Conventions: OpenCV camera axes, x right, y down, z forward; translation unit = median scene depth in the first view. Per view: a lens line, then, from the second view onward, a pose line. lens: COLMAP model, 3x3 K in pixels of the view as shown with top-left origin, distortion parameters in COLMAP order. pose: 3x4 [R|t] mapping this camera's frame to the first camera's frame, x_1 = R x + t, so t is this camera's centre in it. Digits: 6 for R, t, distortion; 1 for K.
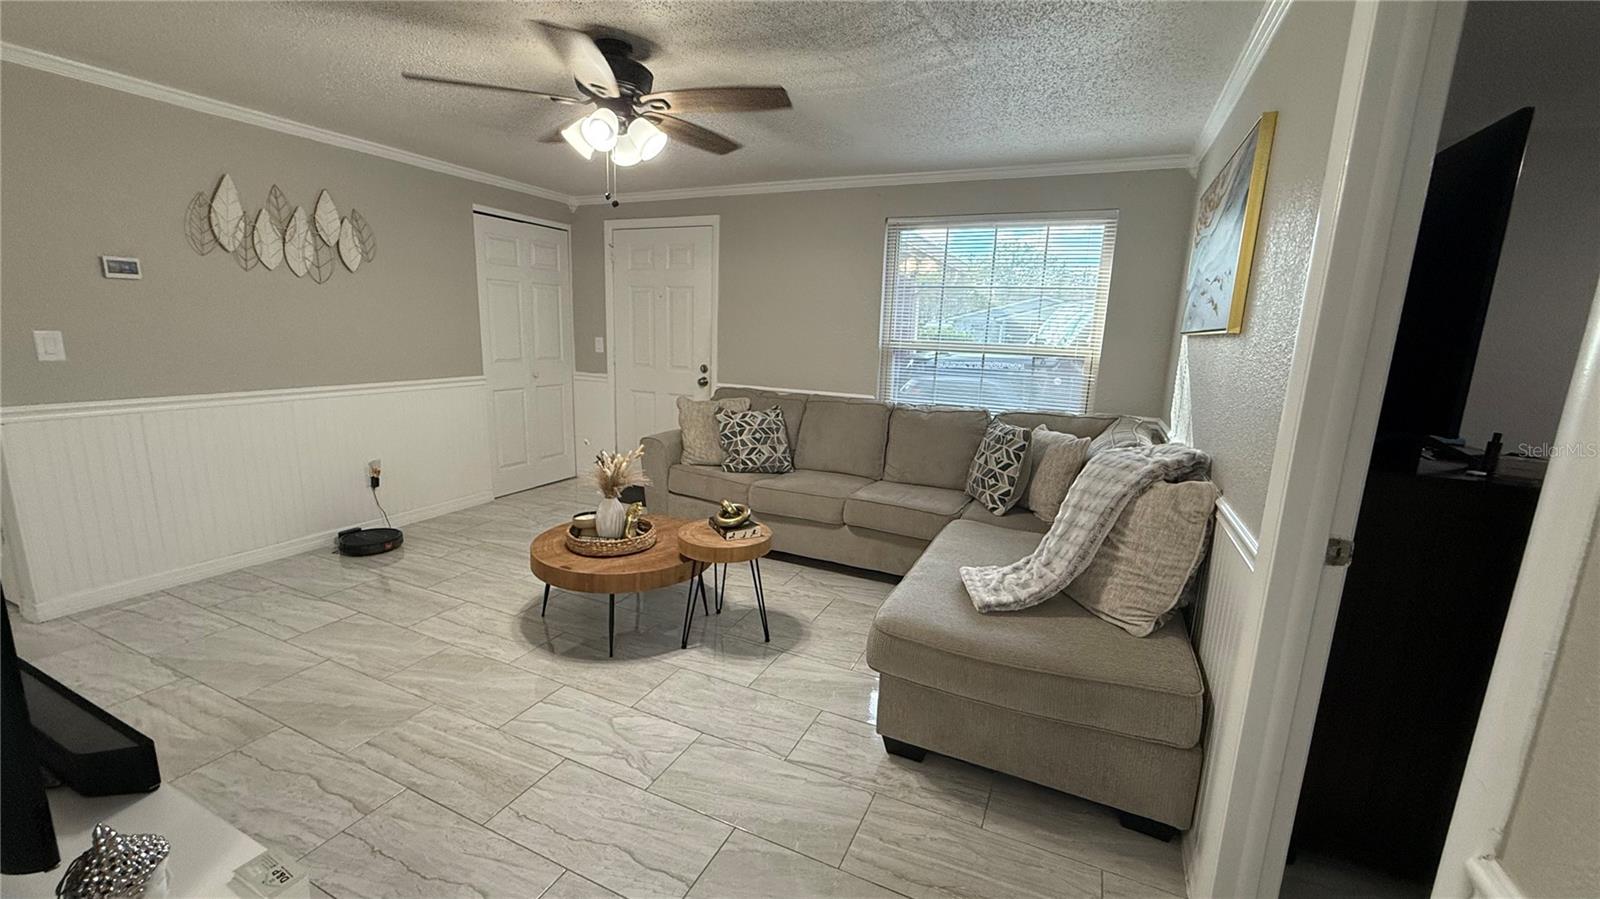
lens RADIAL K [[634.5, 0, 793.1], [0, 634.5, 452.3], [0, 0, 1]] dist [-0.002649, 0.000601]
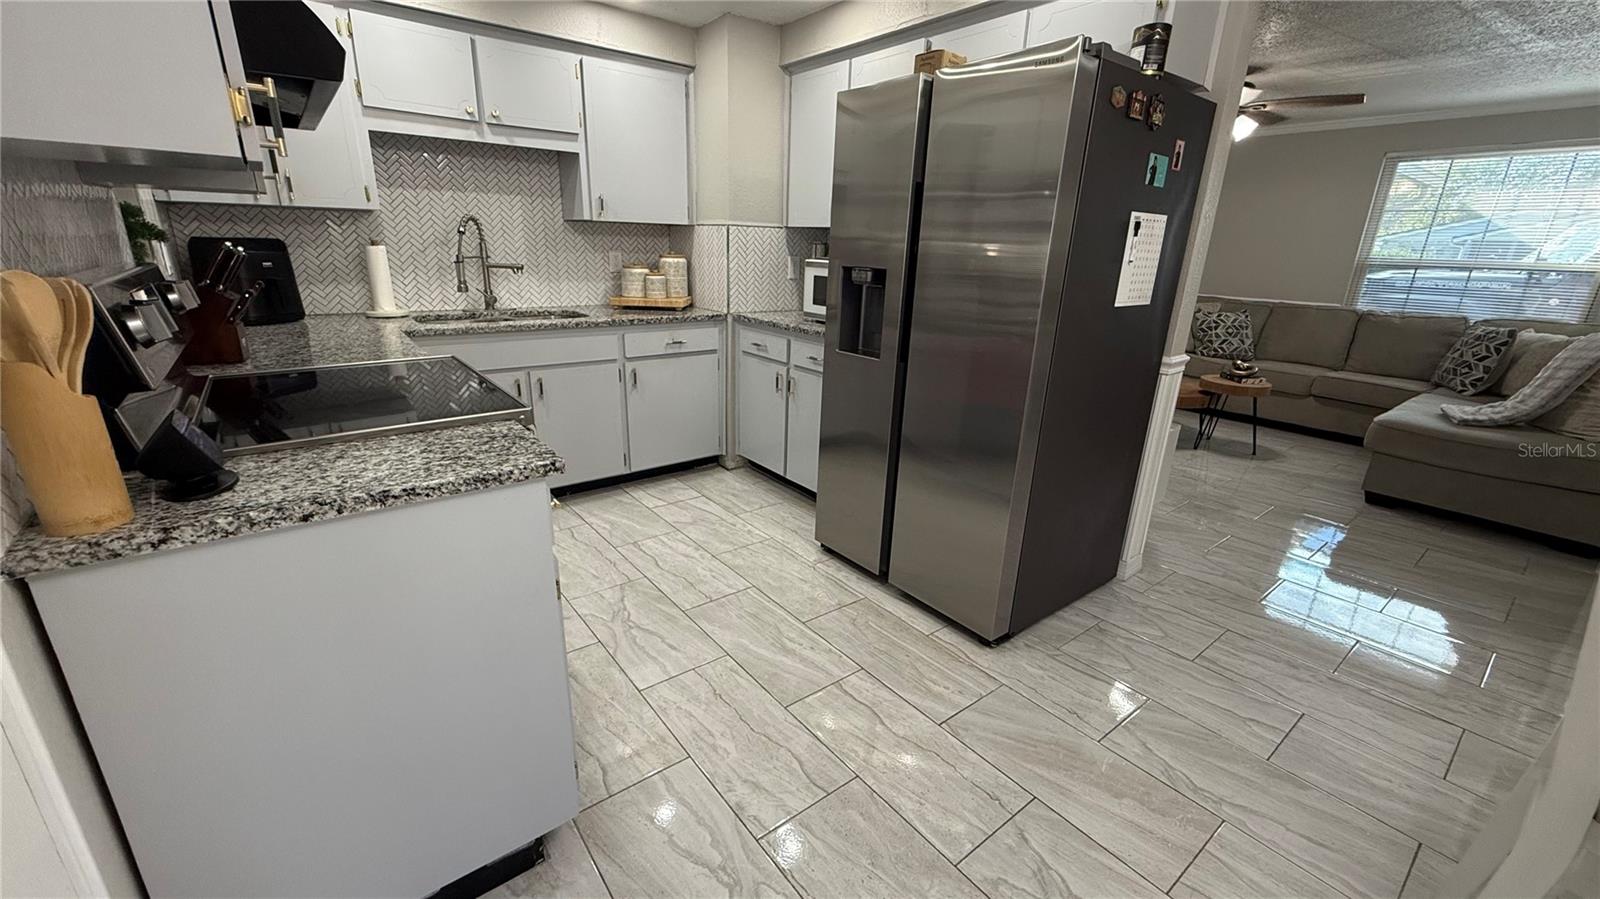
lens RADIAL K [[634.5, 0, 802.0], [0, 634.5, 448.7], [0, 0, 1]] dist [-0.002649, 0.000601]
pose [[0.893768, 0.133843, -0.428094, -0.300020], [-0.089467, 0.988458, 0.122253, 0.159603], [0.439516, -0.070966, 0.895427, -0.708217]]
